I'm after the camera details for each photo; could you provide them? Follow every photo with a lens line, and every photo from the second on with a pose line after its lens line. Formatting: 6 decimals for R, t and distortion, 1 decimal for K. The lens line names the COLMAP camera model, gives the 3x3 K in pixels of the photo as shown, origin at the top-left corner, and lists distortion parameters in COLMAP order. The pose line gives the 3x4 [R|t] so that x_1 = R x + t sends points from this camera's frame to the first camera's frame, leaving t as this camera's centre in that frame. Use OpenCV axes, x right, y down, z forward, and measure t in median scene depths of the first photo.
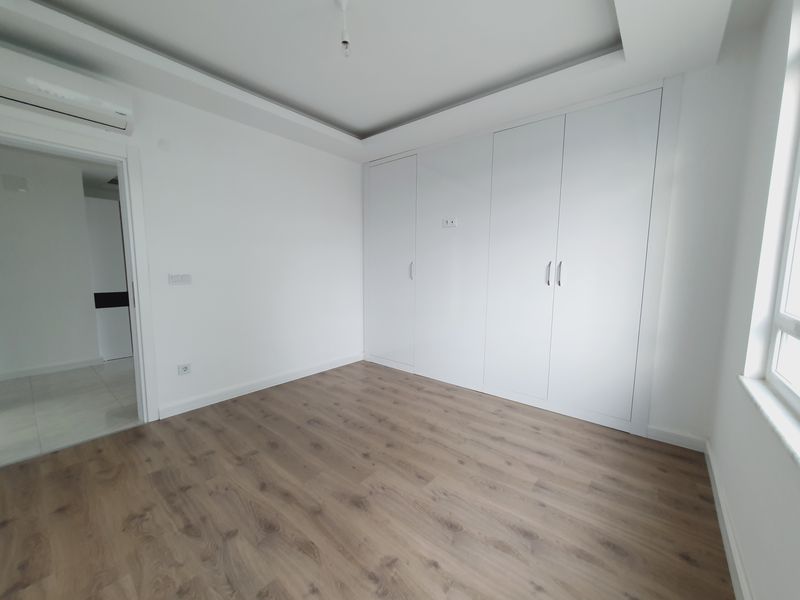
lens RADIAL K [[313.9, 0, 401.9], [0, 313.9, 300.5], [0, 0, 1]] dist [0.000531, 0.000002]
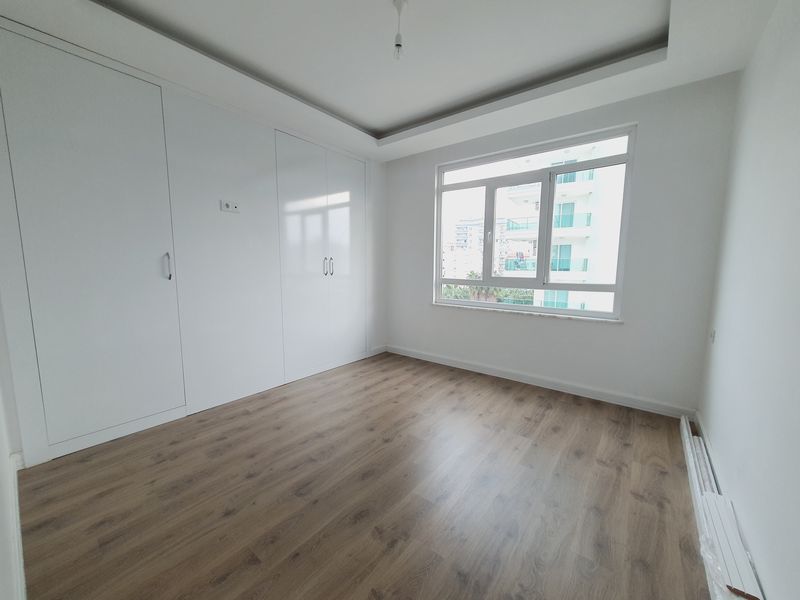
lens RADIAL K [[313.9, 0, 401.9], [0, 313.9, 301.8], [0, 0, 1]] dist [0.000531, 0.000002]
pose [[-0.021983, -0.127656, 0.991575, -0.918726], [0.096847, 0.986878, 0.129198, -0.083512], [-0.995056, 0.098871, -0.009331, 0.759119]]
